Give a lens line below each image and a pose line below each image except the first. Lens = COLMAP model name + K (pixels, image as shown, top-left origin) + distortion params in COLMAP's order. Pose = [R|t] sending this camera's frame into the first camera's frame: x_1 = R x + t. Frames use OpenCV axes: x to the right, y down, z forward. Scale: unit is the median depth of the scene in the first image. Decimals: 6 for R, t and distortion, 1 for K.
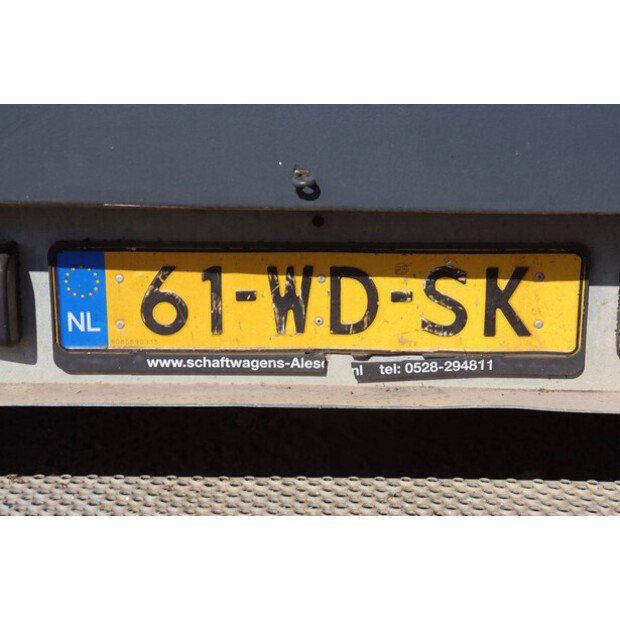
lens RADIAL K [[1259.6, 0, 316.3], [0, 1259.6, 309.9], [0, 0, 1]] dist [0.241512, 0.241556]
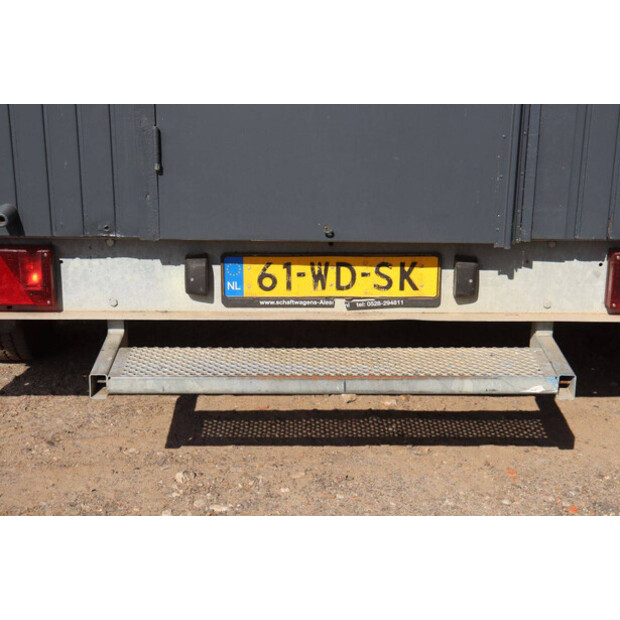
lens RADIAL K [[1259.6, 0, 316.3], [0, 1259.6, 309.9], [0, 0, 1]] dist [0.241512, 0.241556]
pose [[0.999514, -0.007493, 0.030245, -0.099810], [0.006744, 0.999670, 0.024782, -0.002938], [-0.030421, -0.024566, 0.999235, -1.407865]]
